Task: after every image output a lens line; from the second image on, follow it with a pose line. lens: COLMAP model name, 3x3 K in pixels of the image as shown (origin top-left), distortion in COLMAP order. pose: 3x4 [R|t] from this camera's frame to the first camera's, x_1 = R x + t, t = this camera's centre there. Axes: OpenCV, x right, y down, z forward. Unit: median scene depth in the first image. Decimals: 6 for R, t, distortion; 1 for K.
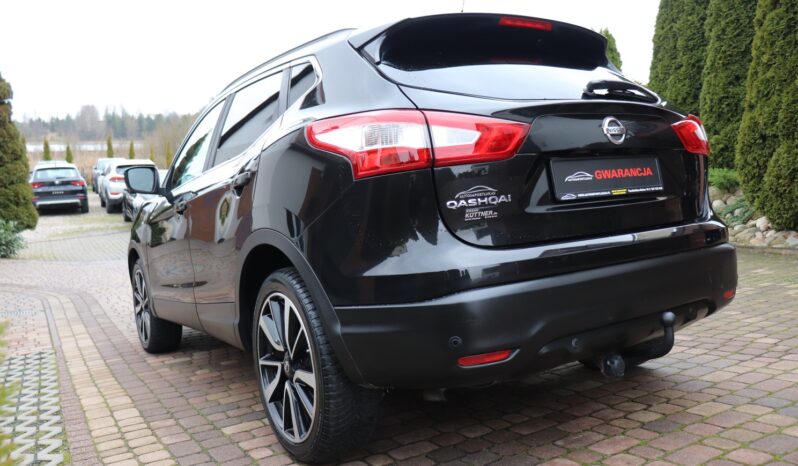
lens RADIAL K [[660.6, 0, 386.2], [0, 660.6, 230.3], [0, 0, 1]] dist [-0.175569, 0.146824]
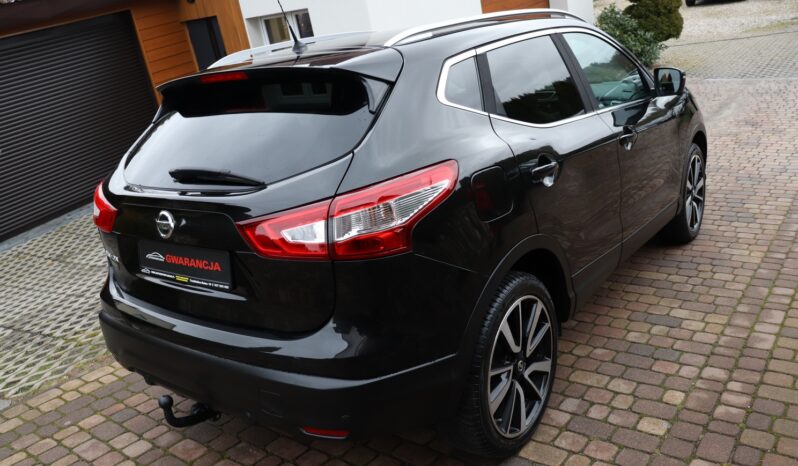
lens RADIAL K [[660.6, 0, 401.5], [0, 660.6, 226.1], [0, 0, 1]] dist [-0.175569, 0.146824]
pose [[0.395007, 0.293526, -0.870524, 1.329609], [0.049972, 0.939315, 0.339396, -0.458134], [0.917318, -0.177565, 0.356368, 0.915777]]
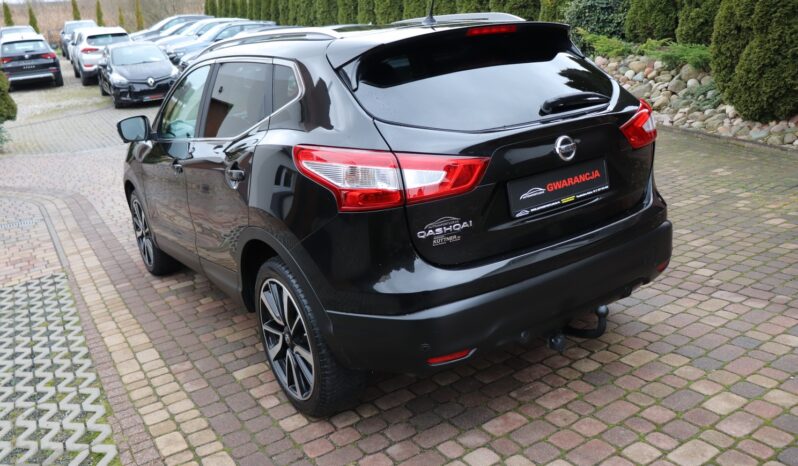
lens RADIAL K [[660.6, 0, 385.4], [0, 660.6, 234.7], [0, 0, 1]] dist [-0.175569, 0.146824]
pose [[0.999307, -0.030297, 0.021602, 0.006845], [0.024217, 0.970320, 0.240608, -0.271026], [-0.028250, -0.239919, 0.970382, -0.128030]]
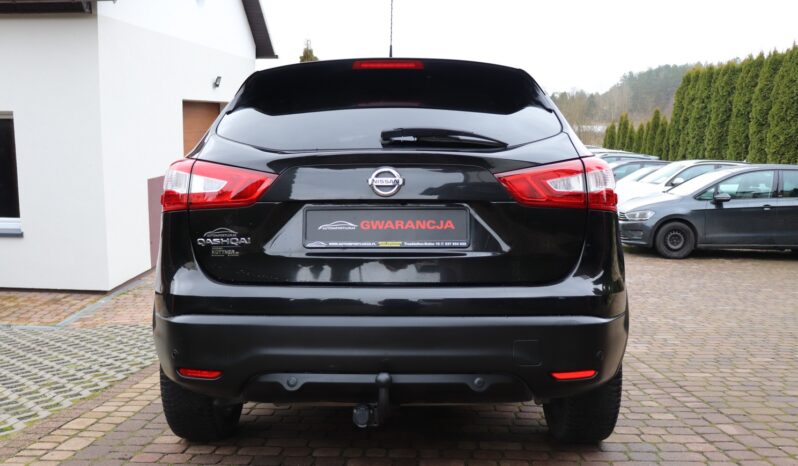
lens RADIAL K [[709.7, 0, 393.1], [0, 709.7, 227.1], [0, 0, 1]] dist [-0.069718, 0.007753]
pose [[0.843407, 0.093986, -0.528990, 0.883060], [-0.088601, 0.995431, 0.035597, -0.117030], [0.529919, 0.016846, 0.847881, 0.083587]]
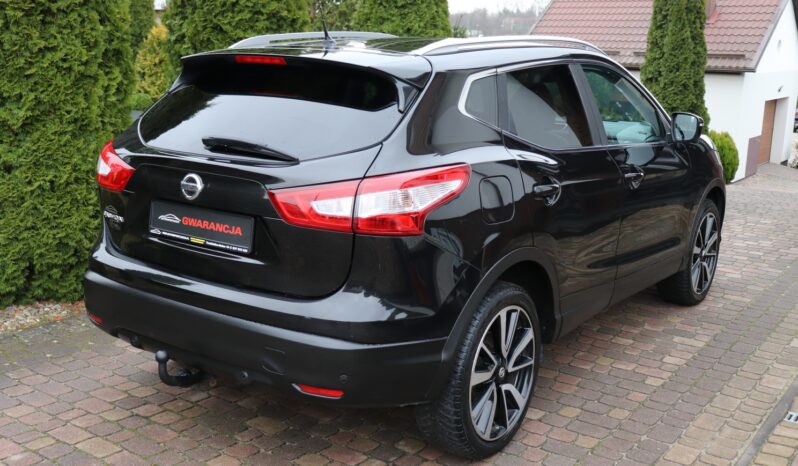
lens RADIAL K [[875.8, 0, 391.8], [0, 875.8, 228.6], [0, 0, 1]] dist [-0.049170, 0.000000]
pose [[0.400768, 0.289503, -0.869237, 1.706311], [-0.092357, 0.956696, 0.276049, -0.499314], [0.911513, -0.030352, 0.410150, 0.651596]]
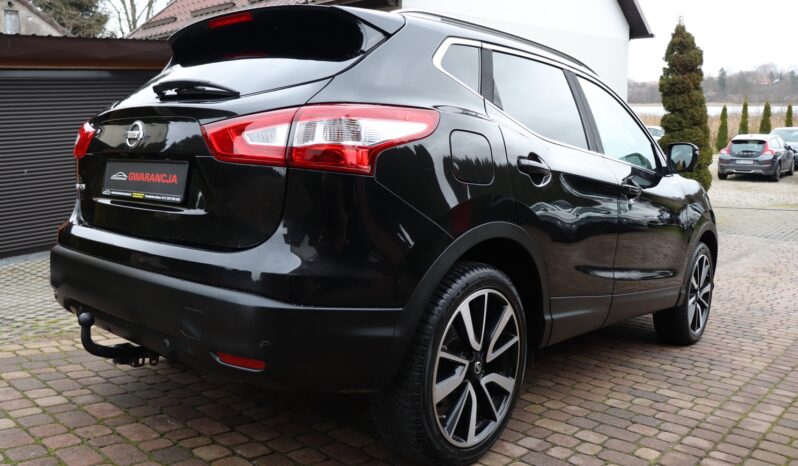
lens RADIAL K [[660.6, 0, 398.5], [0, 660.6, 230.4], [0, 0, 1]] dist [-0.175569, 0.146824]
pose [[0.323959, 0.174161, -0.929903, 1.366797], [-0.113932, 0.982938, 0.144403, -0.187235], [0.939186, 0.059165, 0.338274, 0.990157]]
